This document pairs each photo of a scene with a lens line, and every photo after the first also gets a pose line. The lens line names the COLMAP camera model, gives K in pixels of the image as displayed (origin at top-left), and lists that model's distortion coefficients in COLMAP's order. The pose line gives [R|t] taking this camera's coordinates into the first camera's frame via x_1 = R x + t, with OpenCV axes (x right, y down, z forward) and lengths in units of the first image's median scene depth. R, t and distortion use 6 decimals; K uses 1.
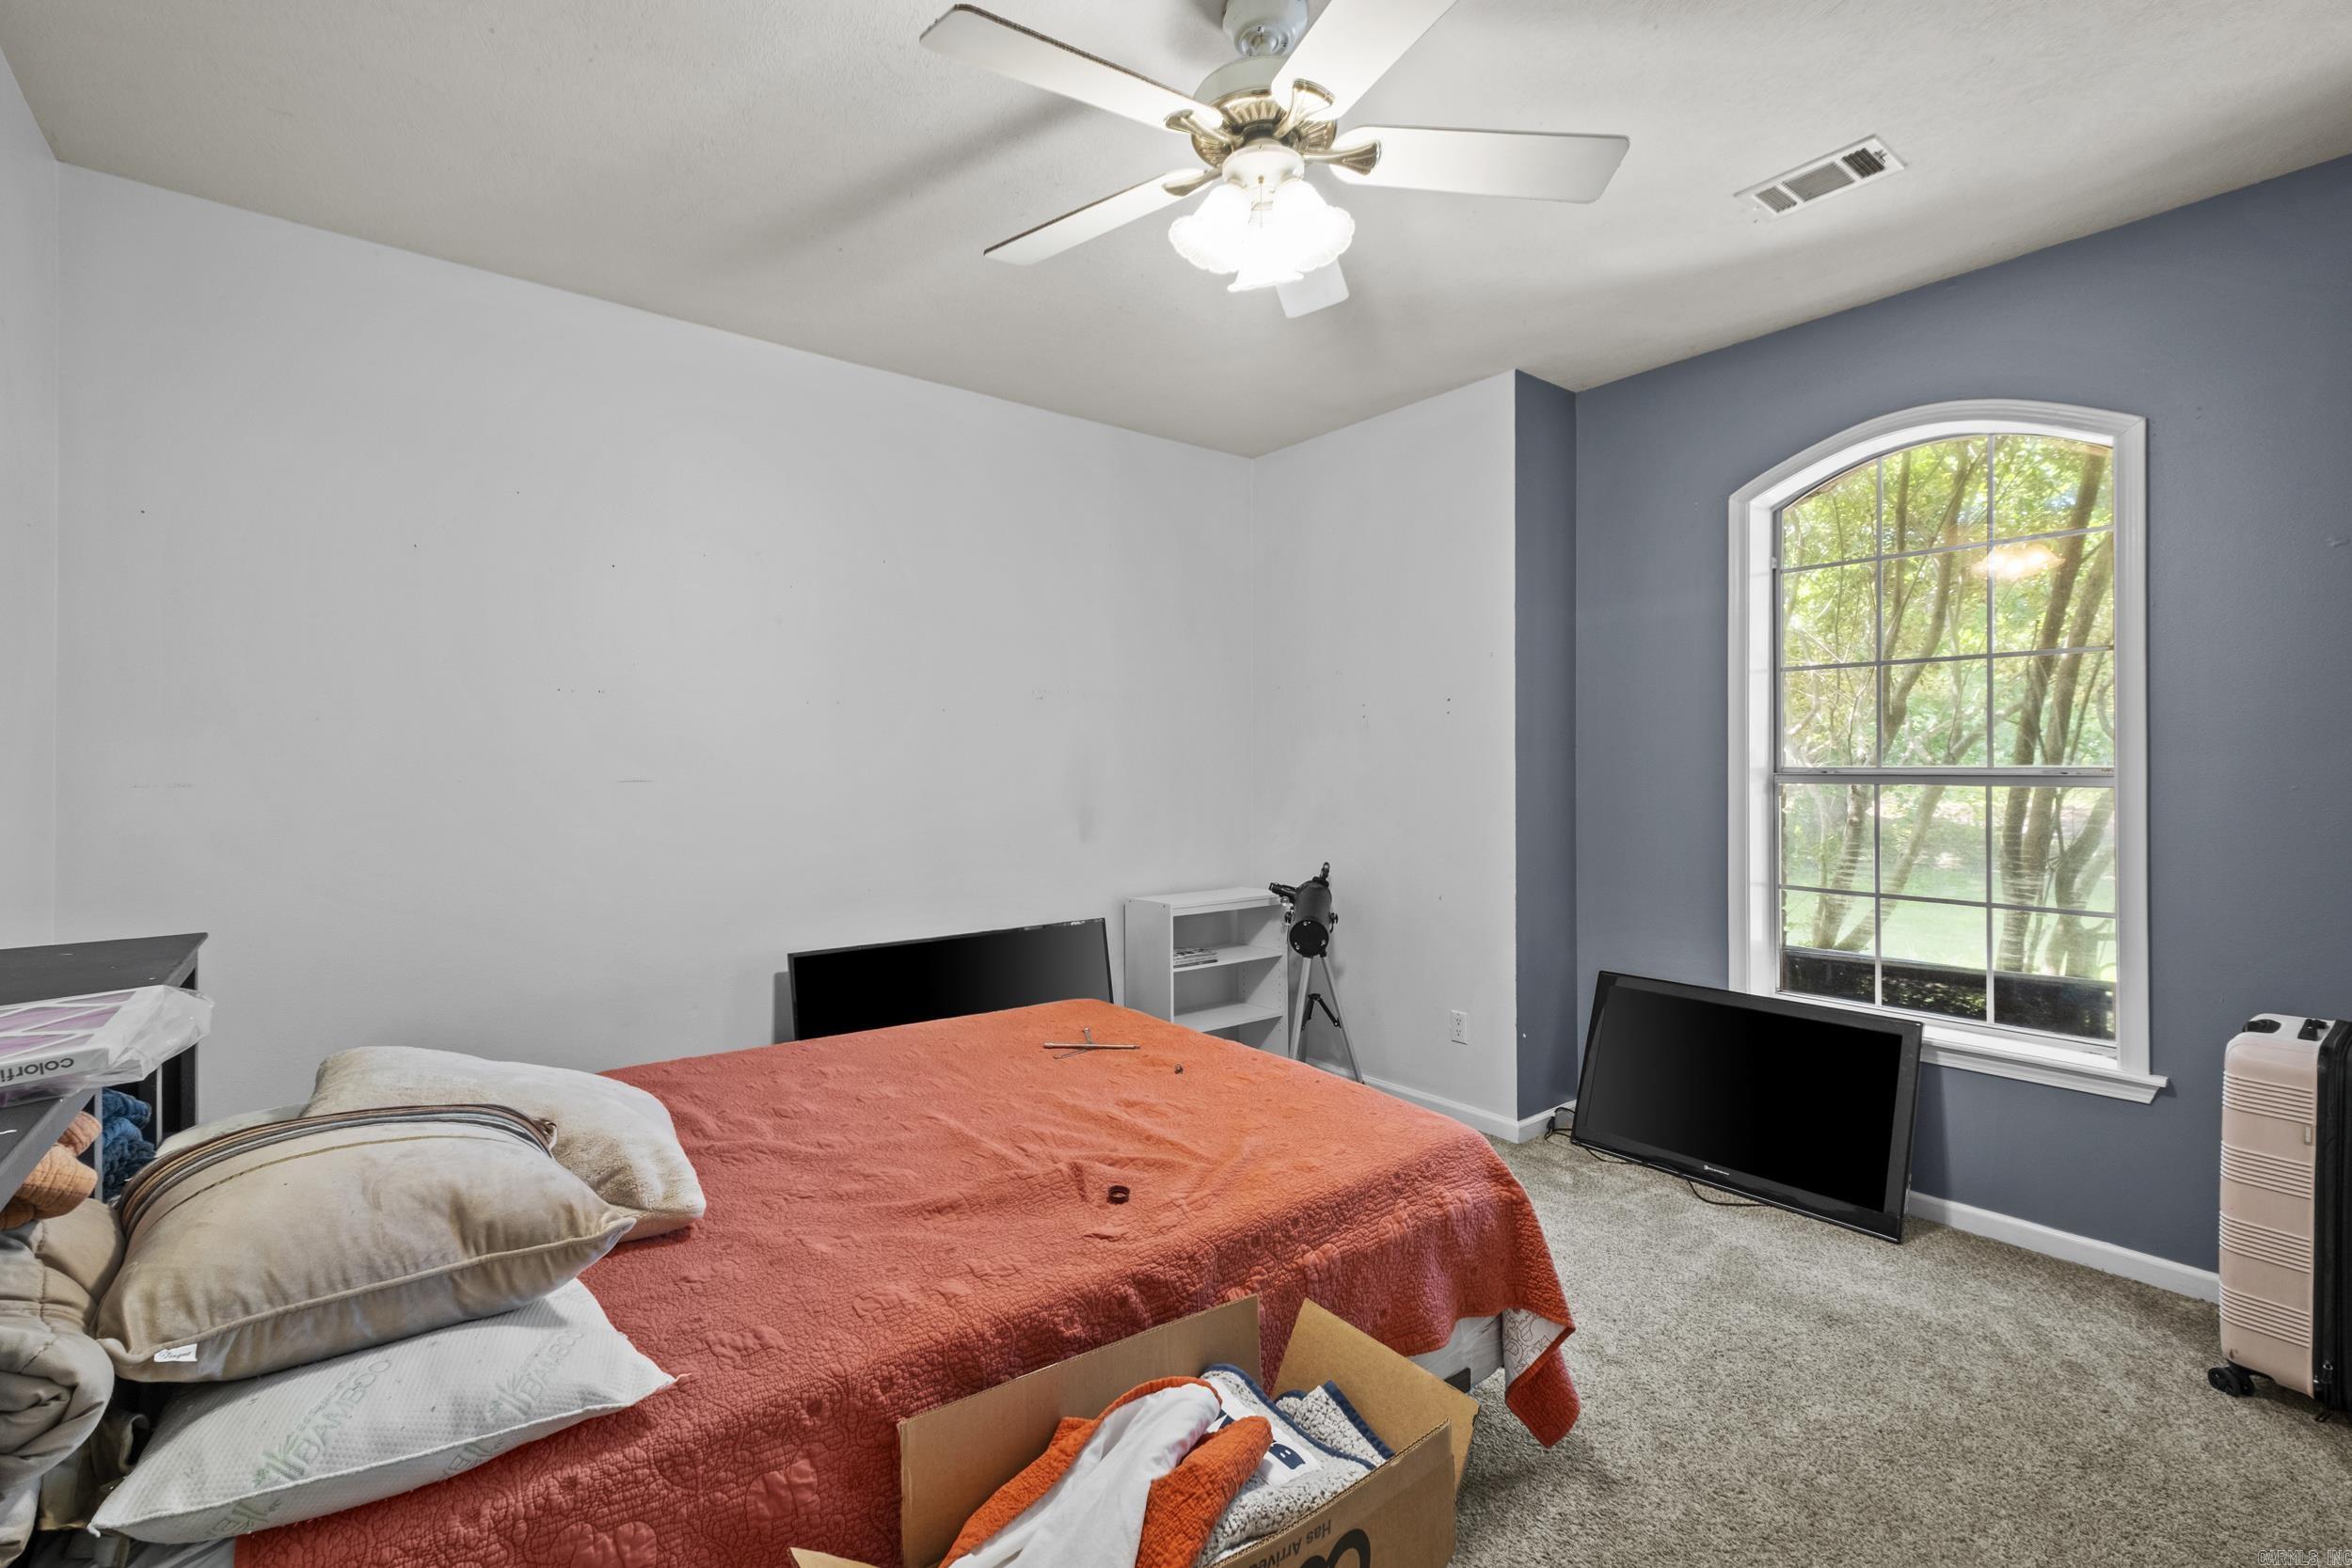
lens RADIAL K [[1026.5, 0, 1174.4], [0, 1026.5, 764.2], [0, 0, 1]] dist [0.001522, 0.000247]
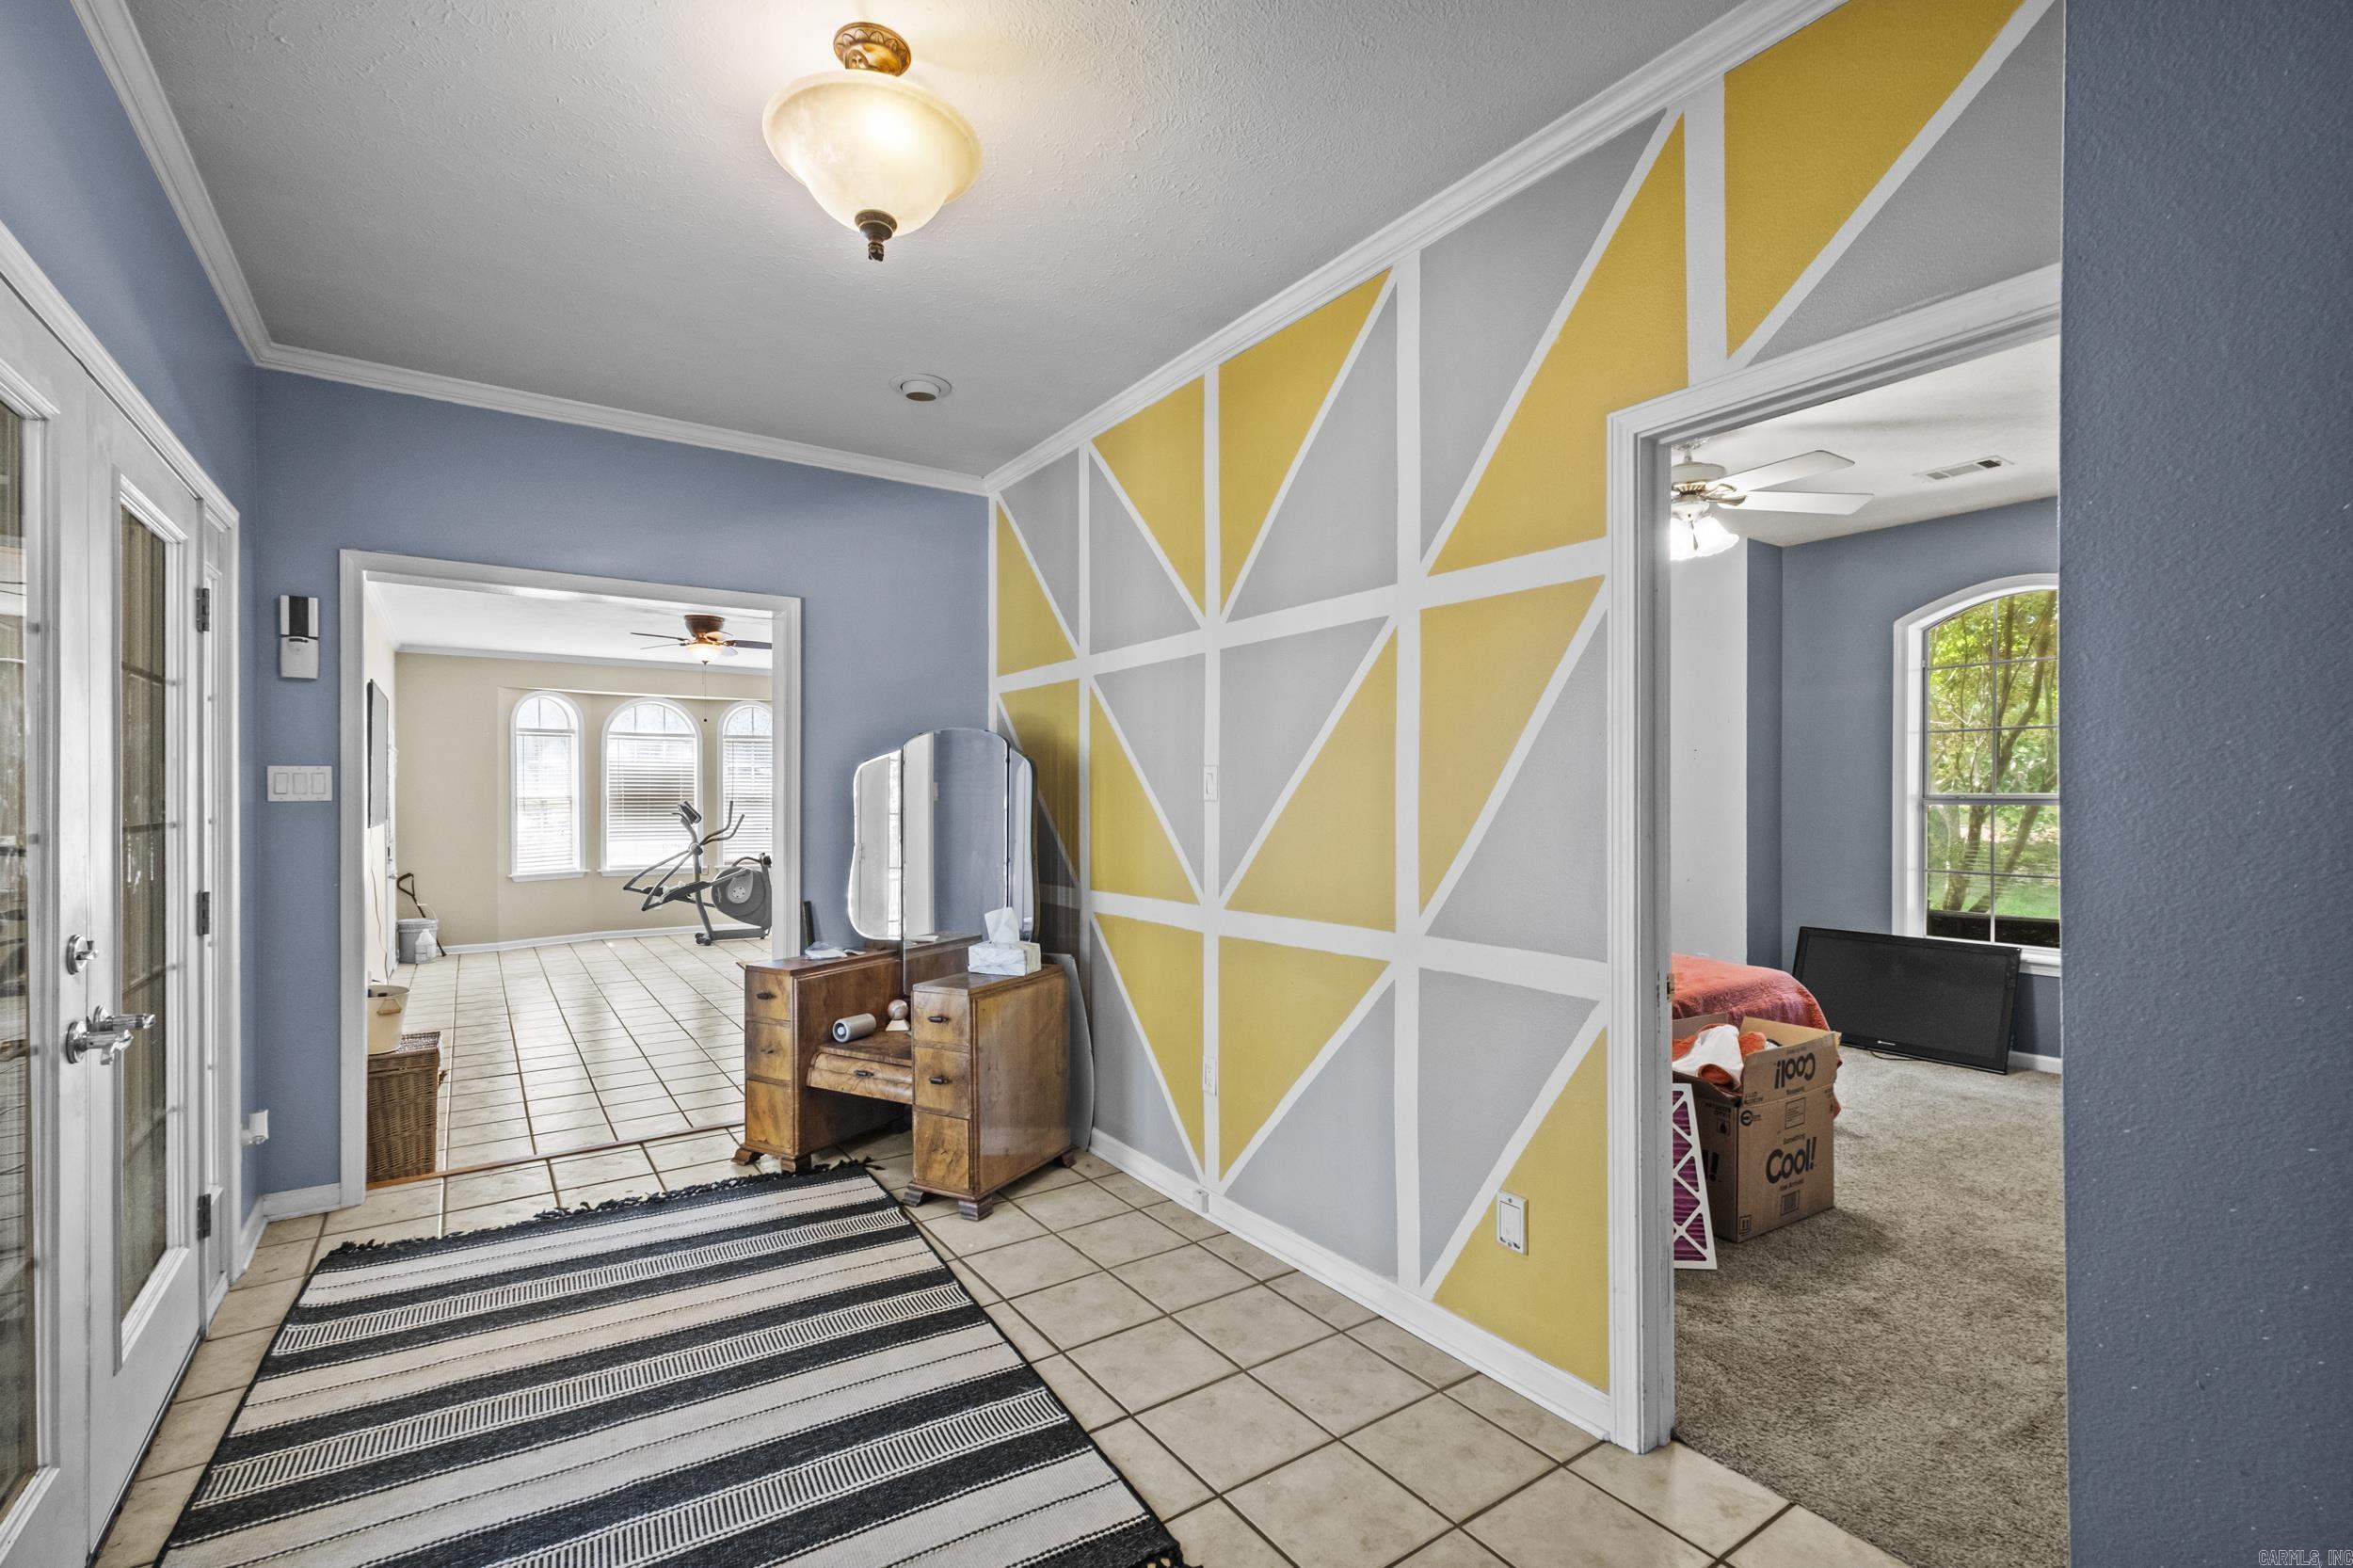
lens RADIAL K [[1029.7, 0, 1162.1], [0, 1029.7, 807.9], [0, 0, 1]] dist [0.001866, 0.000115]
pose [[0.997492, -0.003122, -0.070705, -0.477579], [0.004036, 0.999910, 0.012799, -0.000920], [0.070659, -0.013053, 0.997415, -0.672556]]
